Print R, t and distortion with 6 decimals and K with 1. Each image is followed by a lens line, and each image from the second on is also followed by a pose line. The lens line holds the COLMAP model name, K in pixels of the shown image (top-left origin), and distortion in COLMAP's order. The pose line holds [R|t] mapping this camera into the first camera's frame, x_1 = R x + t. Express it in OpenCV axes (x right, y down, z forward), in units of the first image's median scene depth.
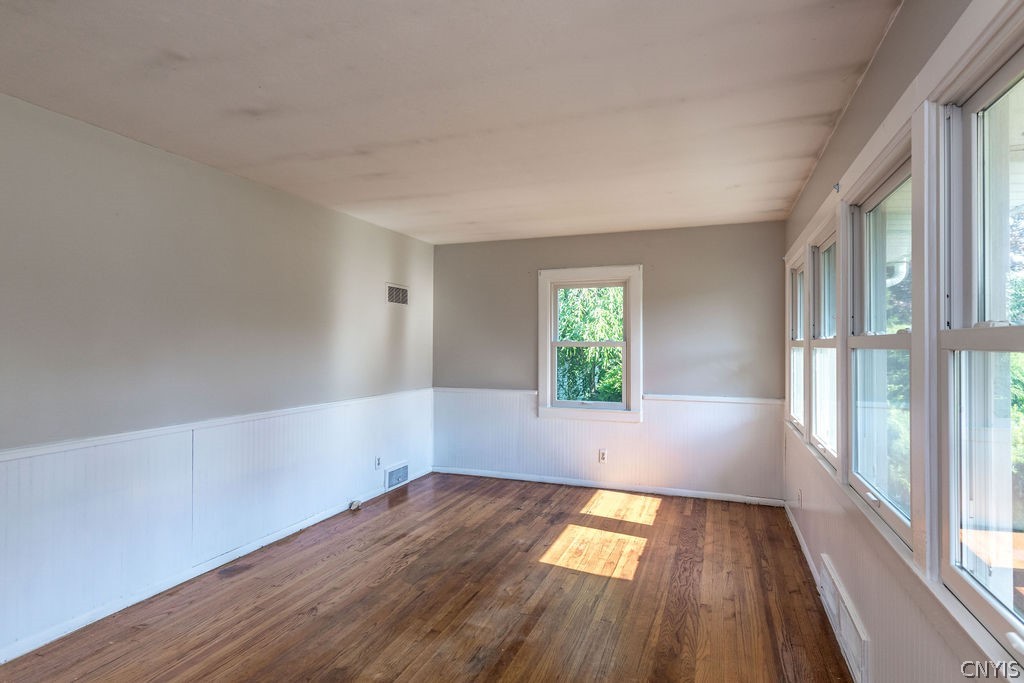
lens RADIAL K [[472.3, 0, 512.0], [0, 472.3, 341.5], [0, 0, 1]] dist [0.010773, -0.000037]
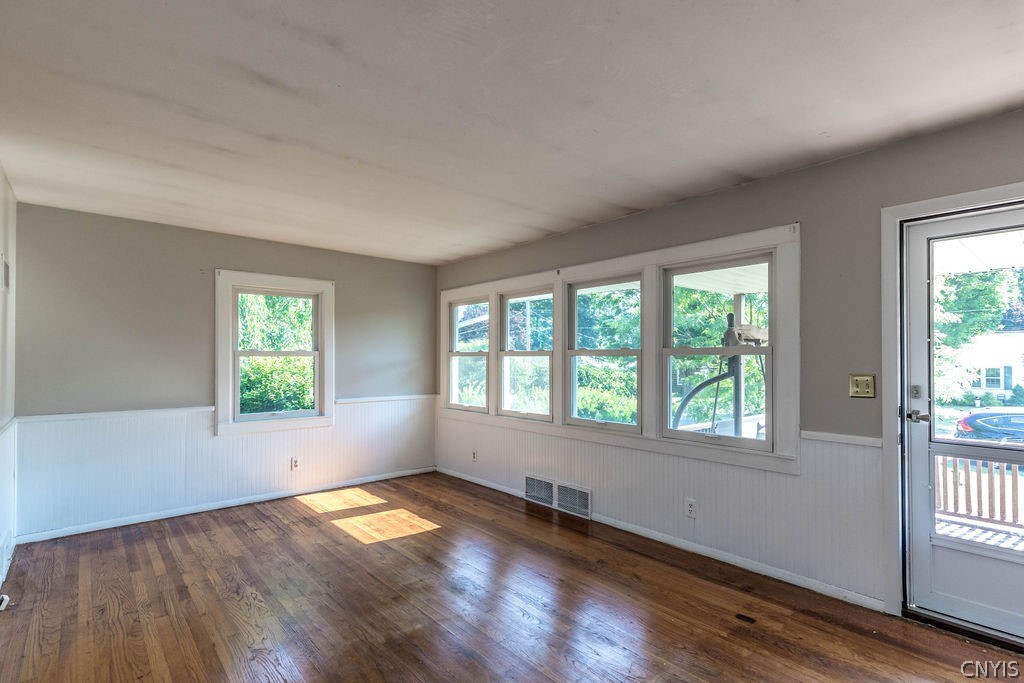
lens RADIAL K [[483.1, 0, 512.0], [0, 483.1, 353.9], [0, 0, 1]] dist [0.001571, 0.000318]
pose [[0.509499, 0.008533, 0.860429, -0.546437], [-0.007163, 0.999958, -0.005675, 0.010266], [-0.860442, -0.003272, 0.509538, 0.081628]]
